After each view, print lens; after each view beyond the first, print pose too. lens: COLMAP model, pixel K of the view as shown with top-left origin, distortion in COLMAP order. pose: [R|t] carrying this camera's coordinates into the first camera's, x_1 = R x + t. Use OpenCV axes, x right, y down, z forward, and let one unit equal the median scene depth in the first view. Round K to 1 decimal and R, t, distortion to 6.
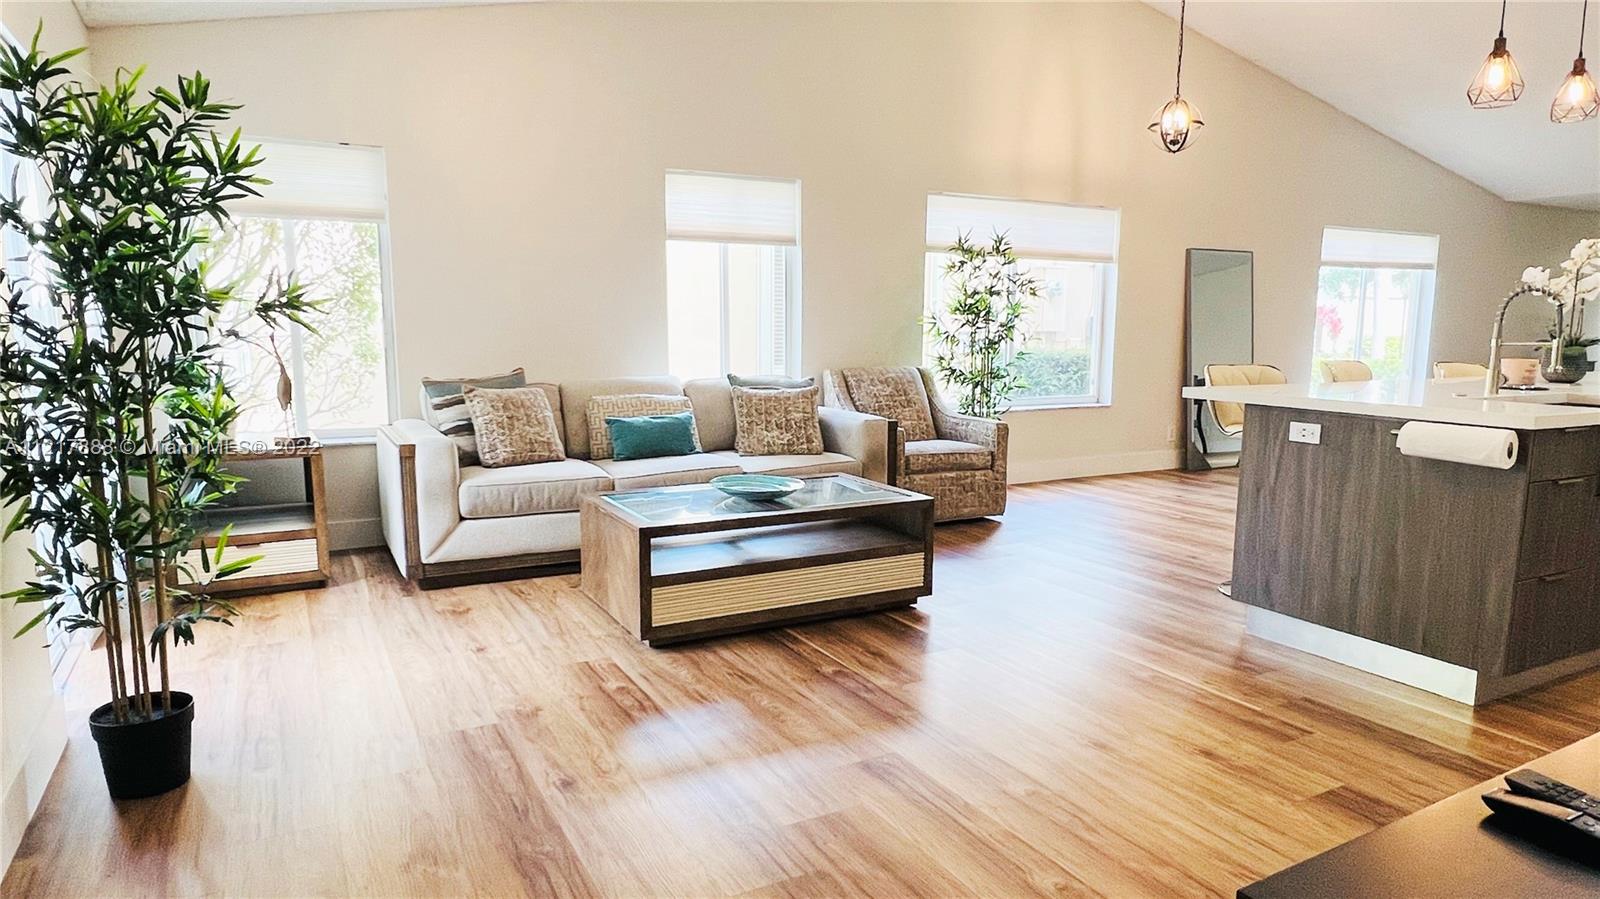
lens RADIAL K [[972.0, 0, 800.0], [0, 972.0, 449.5], [0, 0, 1]] dist [0.002931, 0.000558]
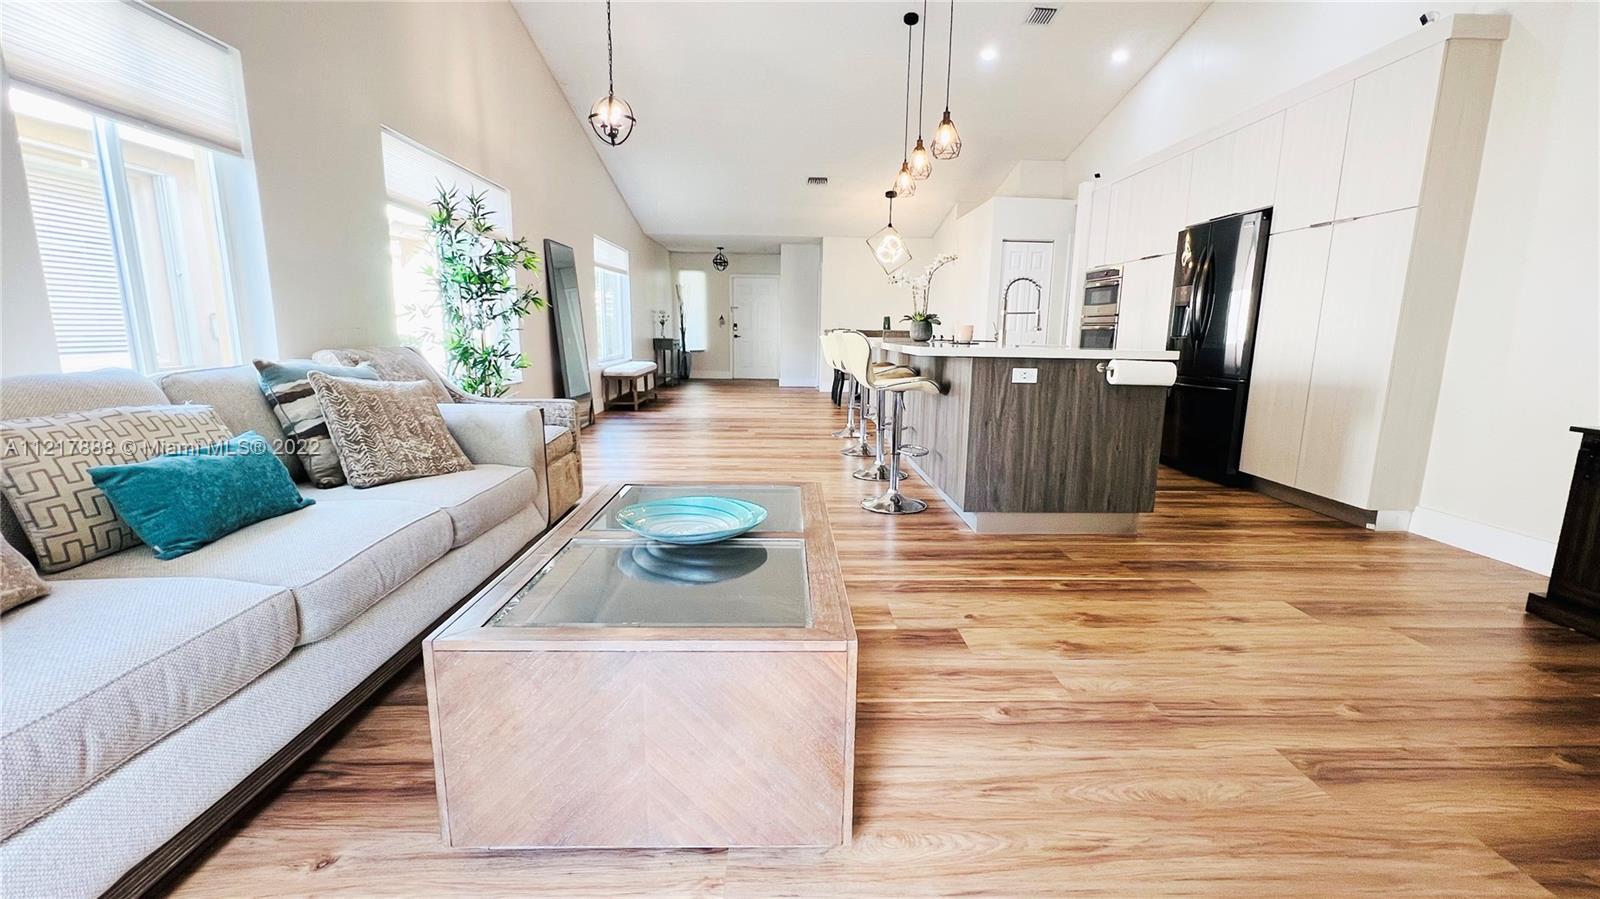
lens RADIAL K [[685.3, 0, 804.2], [0, 685.3, 454.6], [0, 0, 1]] dist [-0.000998, -0.000001]
pose [[0.450559, -0.163186, 0.877705, -0.366466], [0.107469, 0.985916, 0.128137, -0.049839], [-0.886254, 0.036593, 0.461751, 0.656637]]
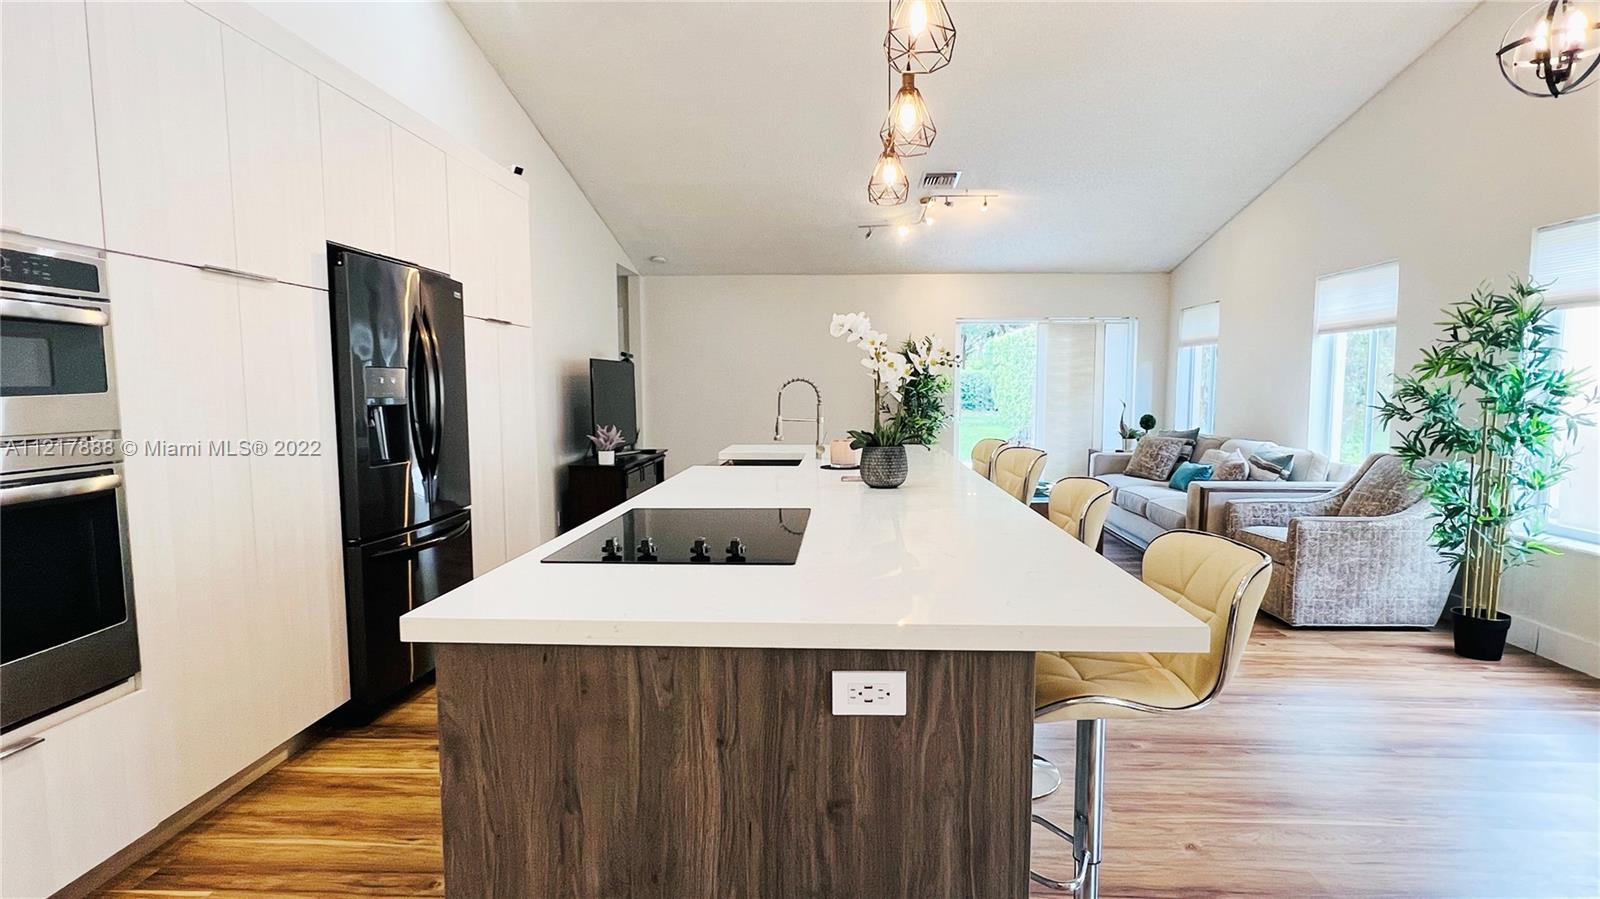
lens RADIAL K [[828.2, 0, 804.3], [0, 828.2, 460.0], [0, 0, 1]] dist [0.000183, 0.000076]
pose [[-0.522038, 0.070448, -0.850008, 1.415750], [-0.115936, 0.981473, 0.152547, -0.187847], [0.845006, 0.178181, -0.504199, 1.307459]]
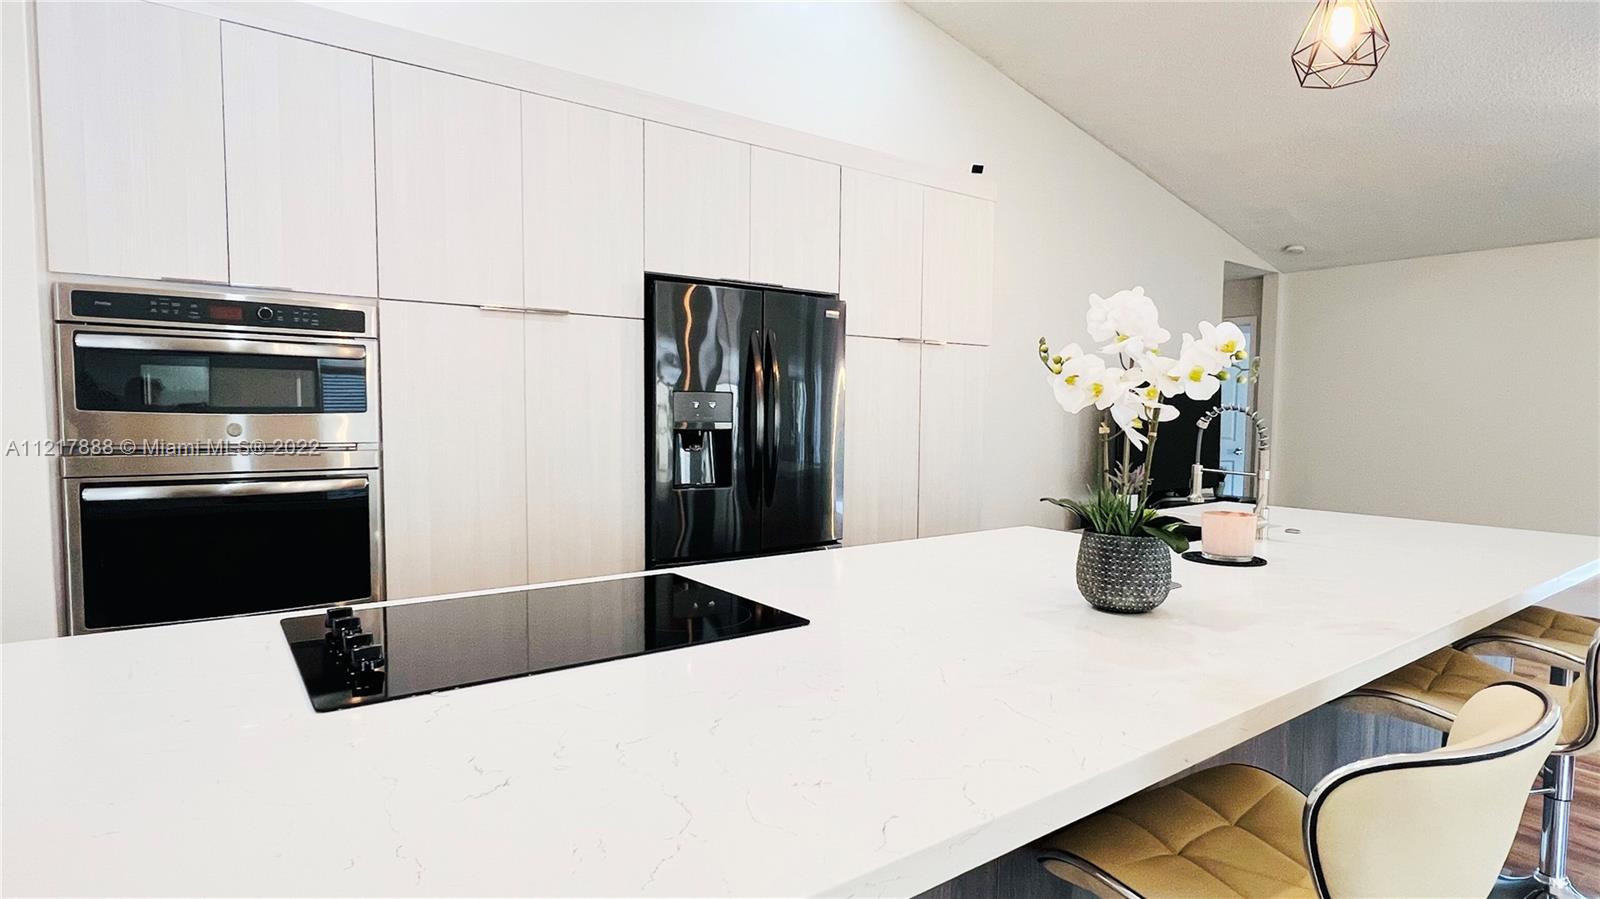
lens RADIAL K [[828.2, 0, 804.3], [0, 828.2, 460.0], [0, 0, 1]] dist [0.000183, 0.000076]
pose [[-0.990717, -0.008971, -0.135646, 0.992143], [-0.035392, 0.980433, 0.193647, -0.199224], [0.131255, 0.196650, -0.971649, 1.346173]]
